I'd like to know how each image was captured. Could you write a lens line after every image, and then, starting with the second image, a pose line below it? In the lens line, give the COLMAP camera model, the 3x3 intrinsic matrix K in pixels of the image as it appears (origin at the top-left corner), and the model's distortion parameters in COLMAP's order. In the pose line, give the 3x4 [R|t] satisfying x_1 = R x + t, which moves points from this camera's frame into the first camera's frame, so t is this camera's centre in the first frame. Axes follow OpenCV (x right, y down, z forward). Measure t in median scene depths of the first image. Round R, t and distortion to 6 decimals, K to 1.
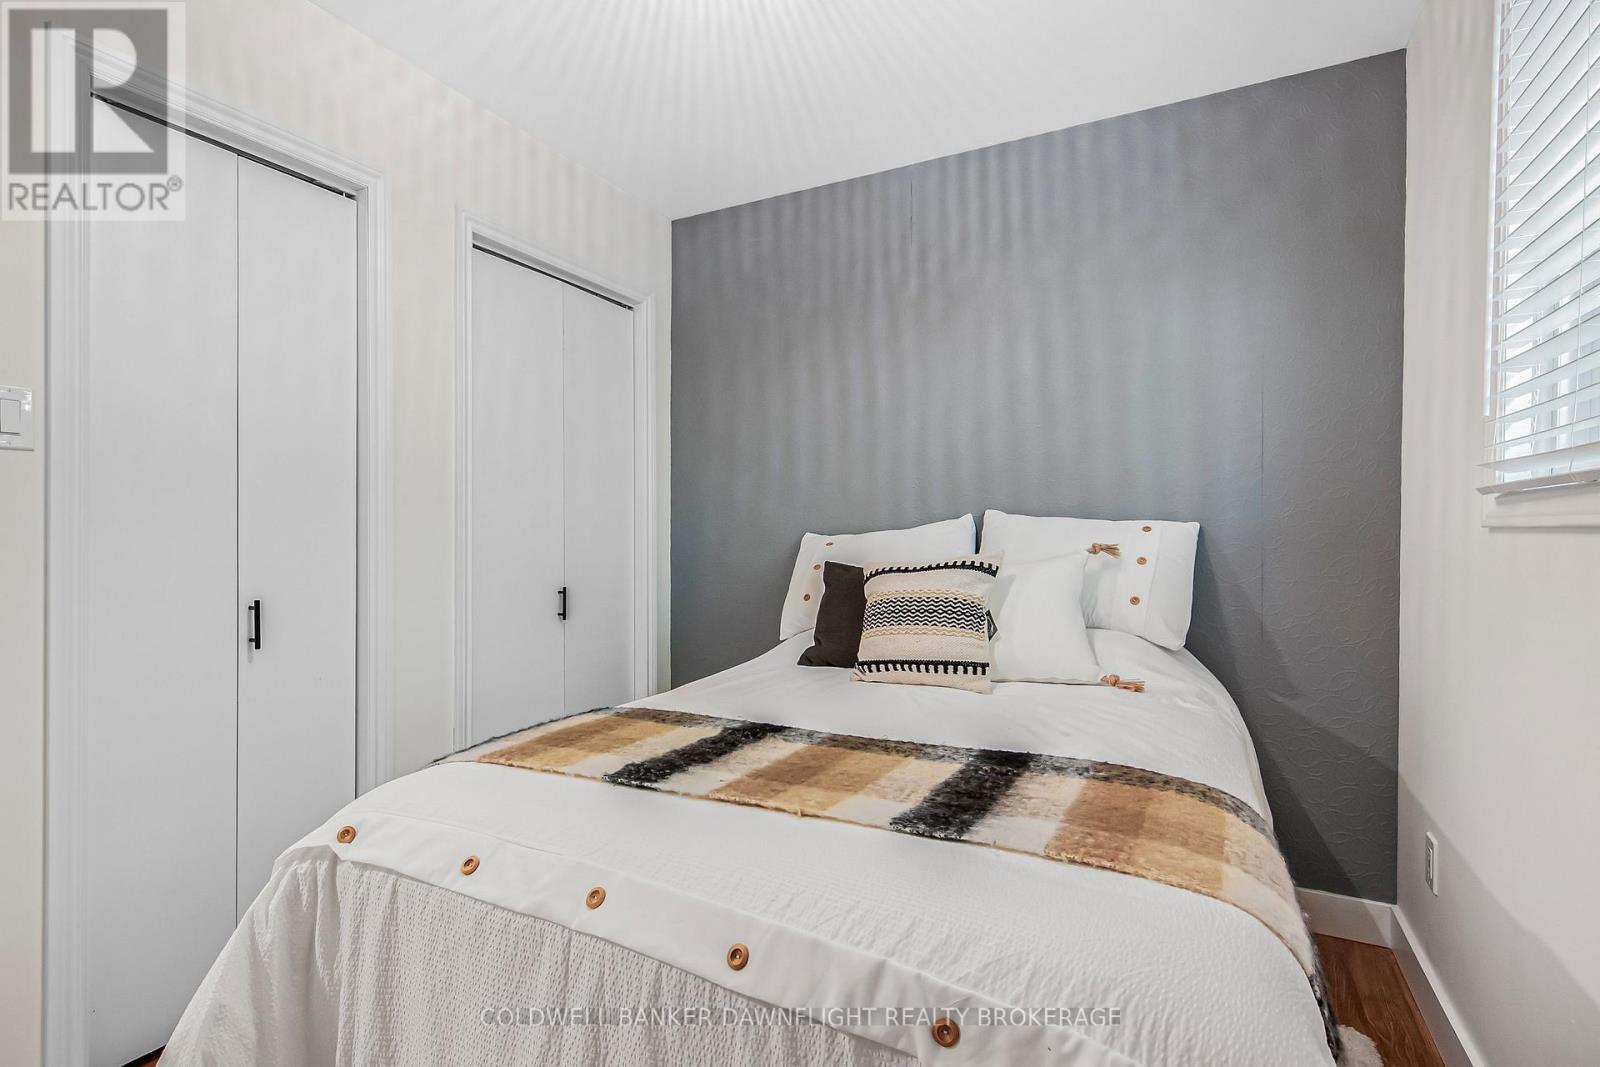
lens RADIAL K [[804.8, 0, 823.5], [0, 804.8, 529.0], [0, 0, 1]] dist [0.023198, -0.021989]
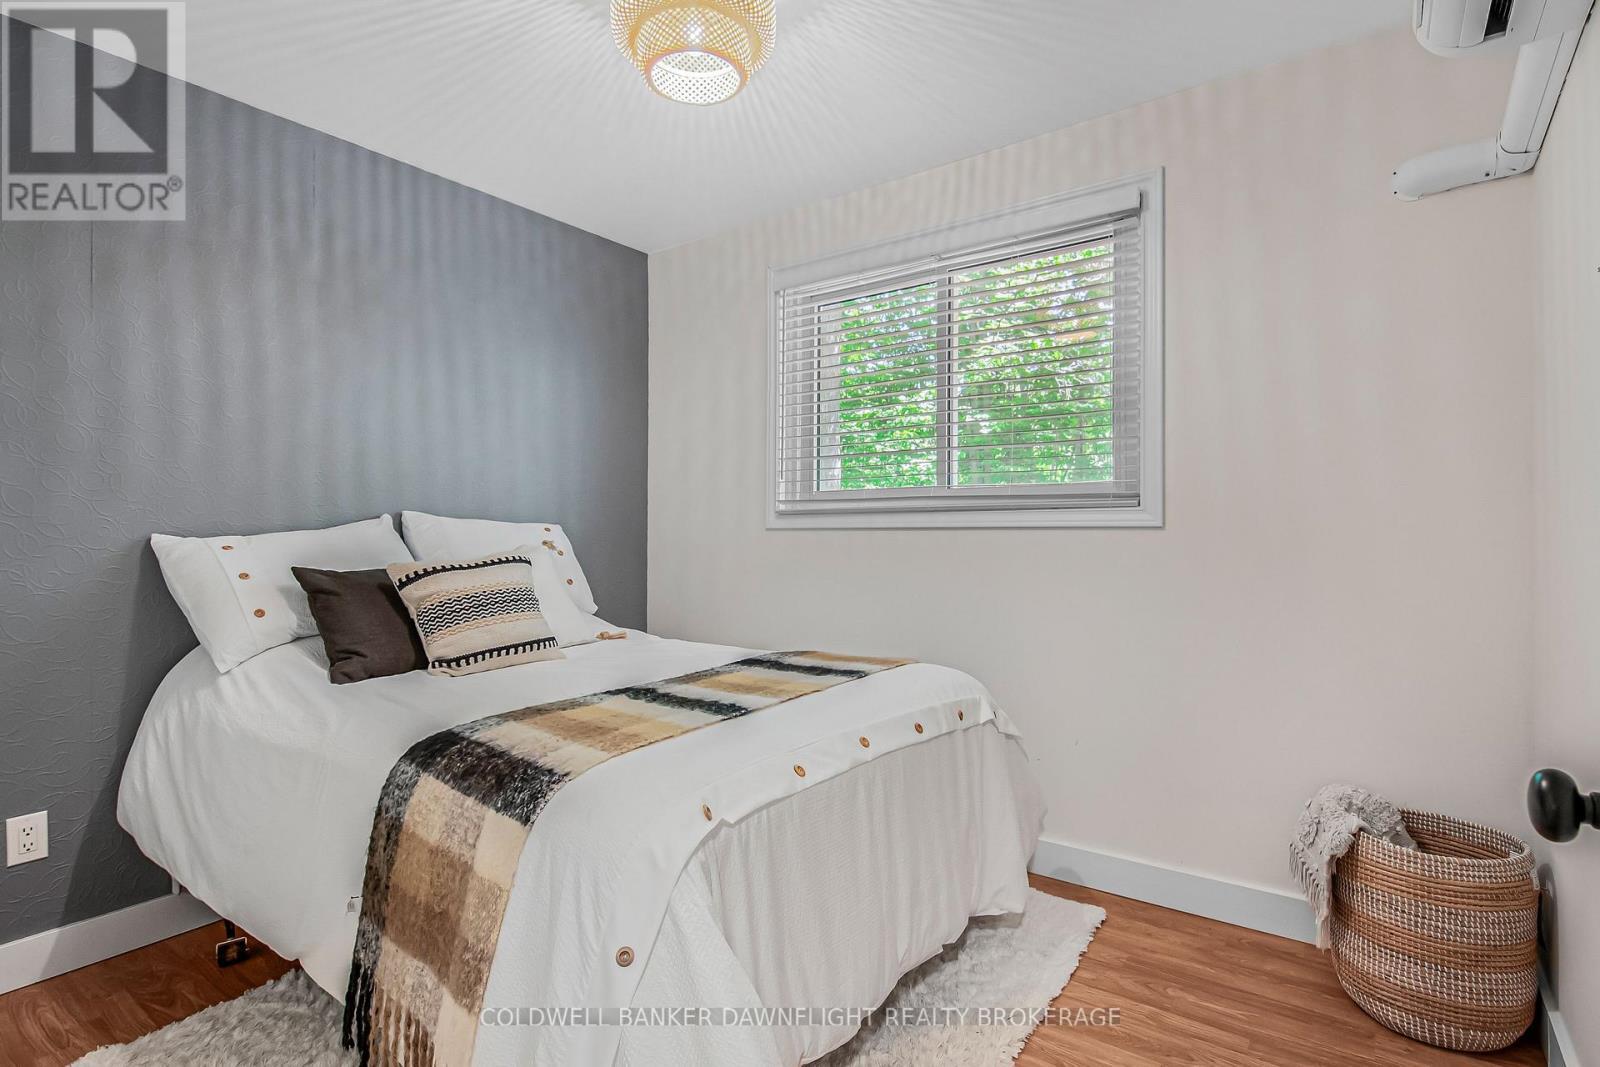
lens RADIAL K [[804.8, 0, 823.5], [0, 804.8, 529.0], [0, 0, 1]] dist [0.023198, -0.021989]
pose [[0.115235, 0.004097, 0.993330, -0.823046], [-0.003539, 0.999987, -0.003714, 0.002095], [-0.993332, -0.003087, 0.115248, 0.363185]]
